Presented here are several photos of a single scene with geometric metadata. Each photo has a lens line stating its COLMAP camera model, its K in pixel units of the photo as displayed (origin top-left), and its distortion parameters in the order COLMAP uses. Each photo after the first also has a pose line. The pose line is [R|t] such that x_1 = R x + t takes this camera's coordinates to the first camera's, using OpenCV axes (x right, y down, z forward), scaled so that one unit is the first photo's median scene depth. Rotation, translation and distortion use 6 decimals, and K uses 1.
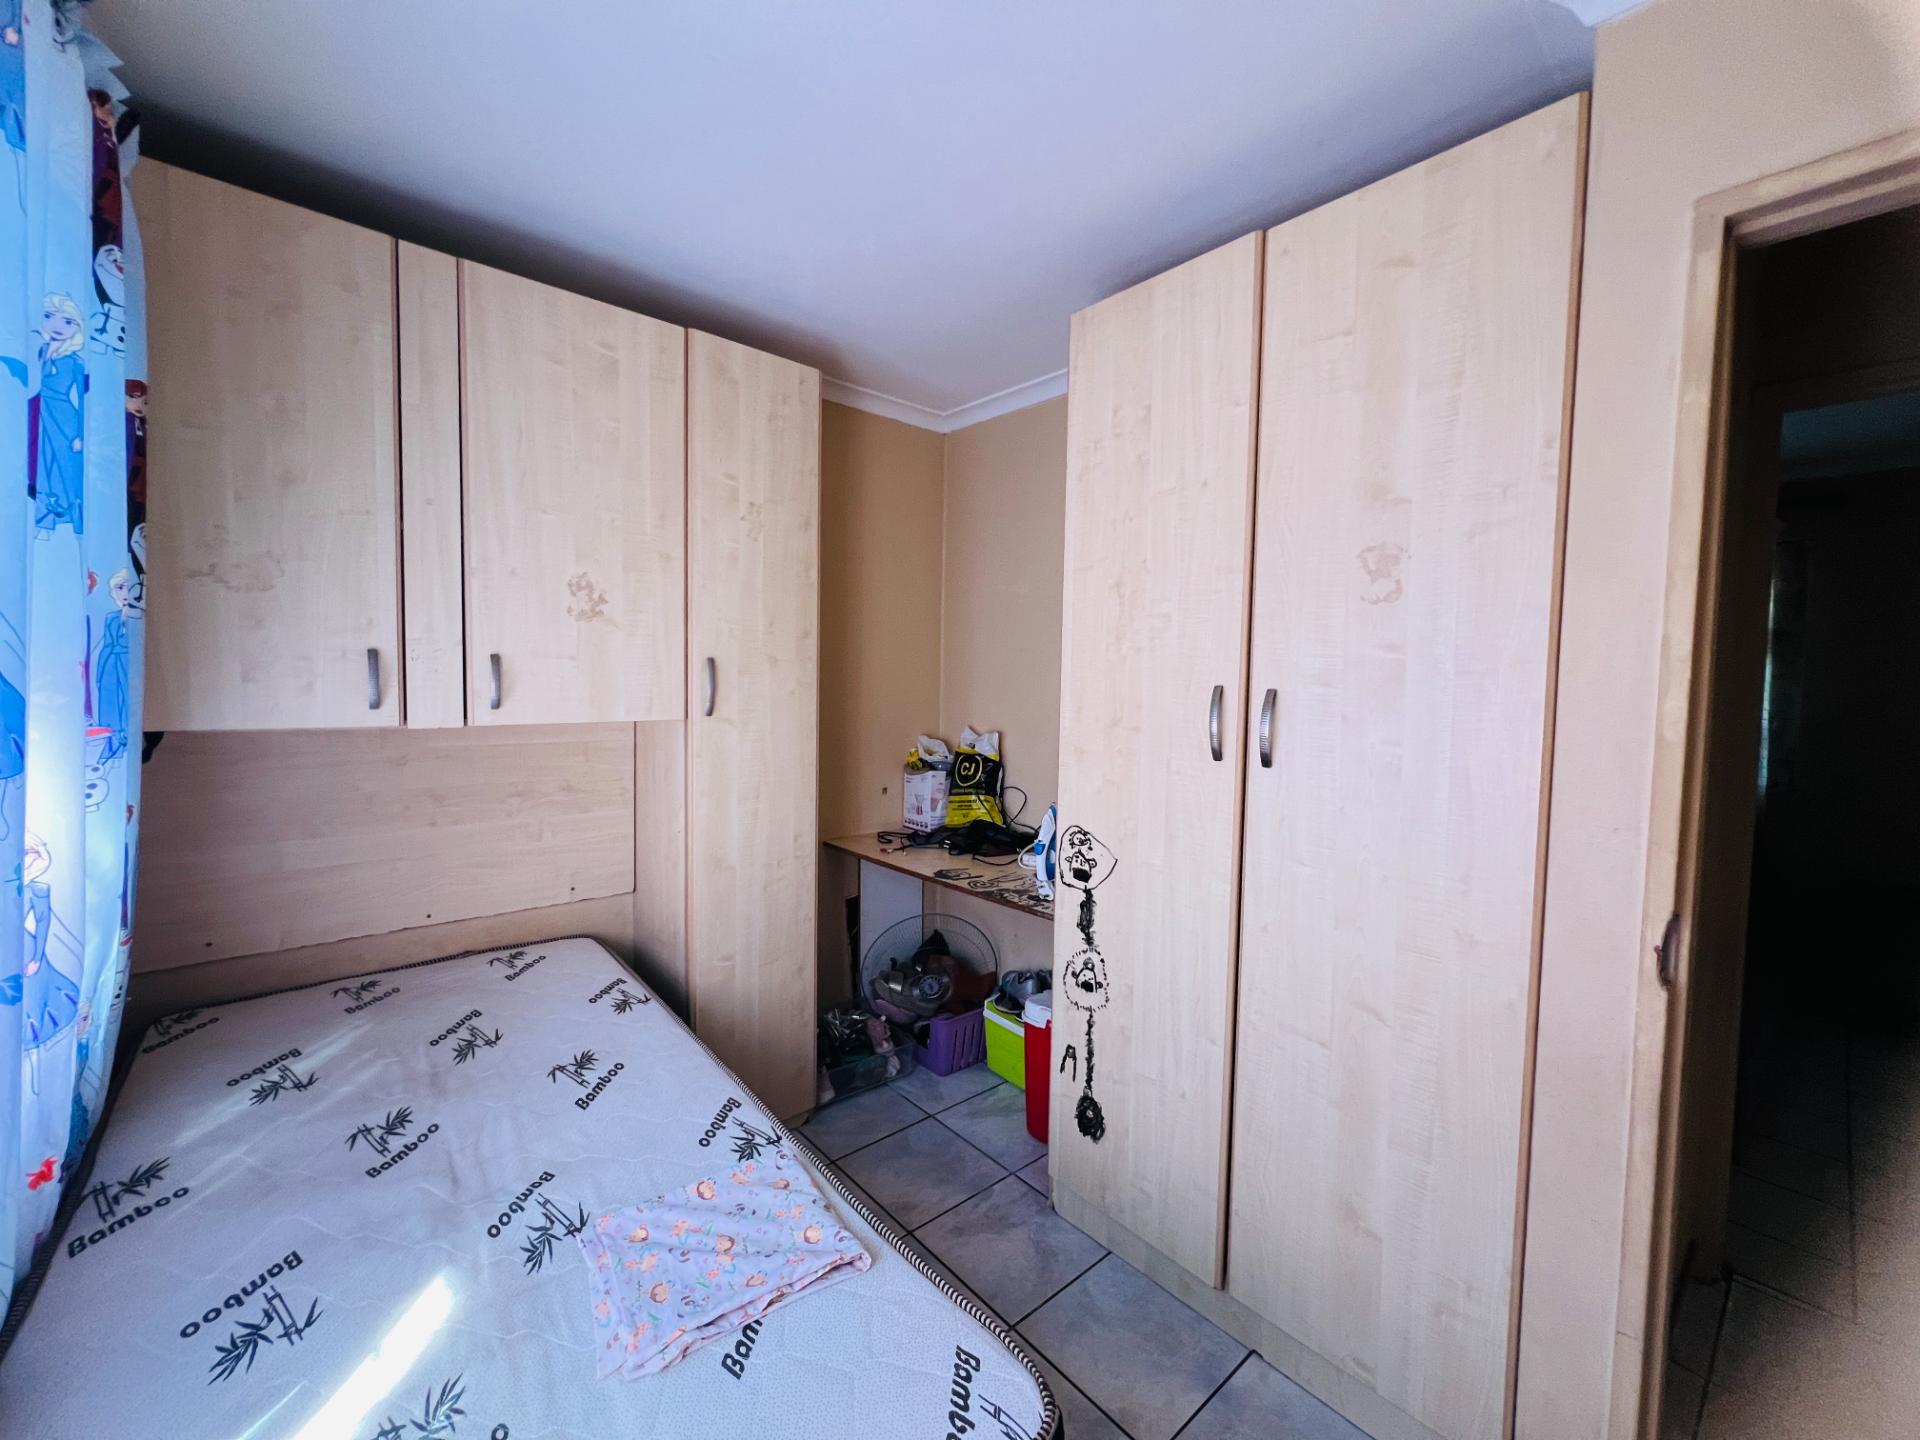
lens RADIAL K [[767.9, 0, 956.6], [0, 767.9, 716.9], [0, 0, 1]] dist [-0.003589, 0.001106]
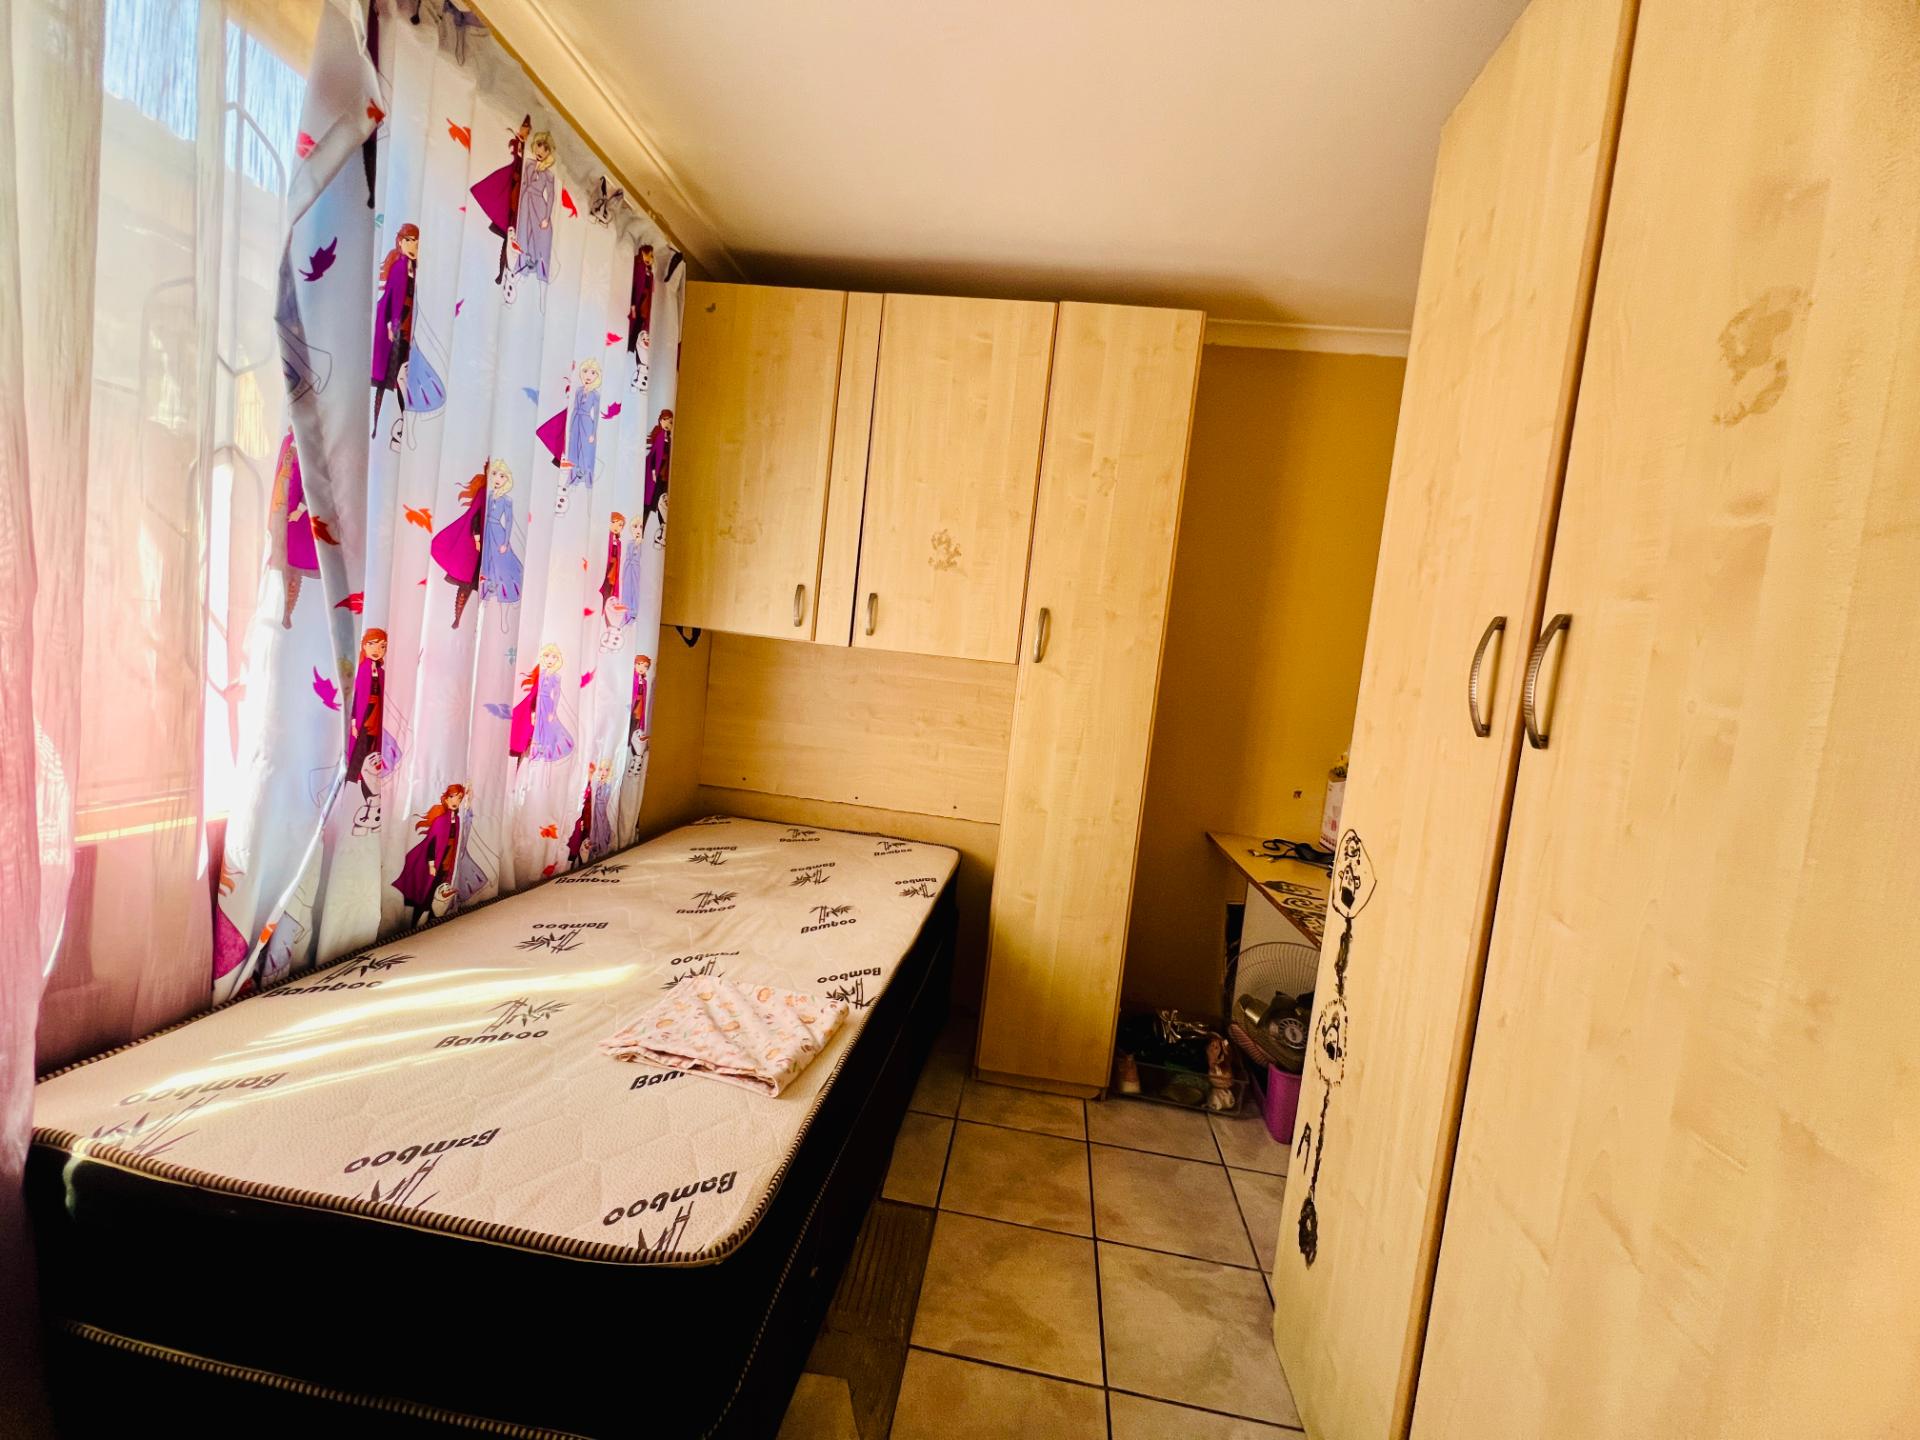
lens RADIAL K [[767.9, 0, 958.0], [0, 767.9, 717.1], [0, 0, 1]] dist [-0.003589, 0.001106]
pose [[0.667502, 0.107334, -0.736831, 0.452904], [-0.137951, 0.990251, 0.019279, 0.077690], [0.731718, 0.088778, 0.675802, 0.236154]]
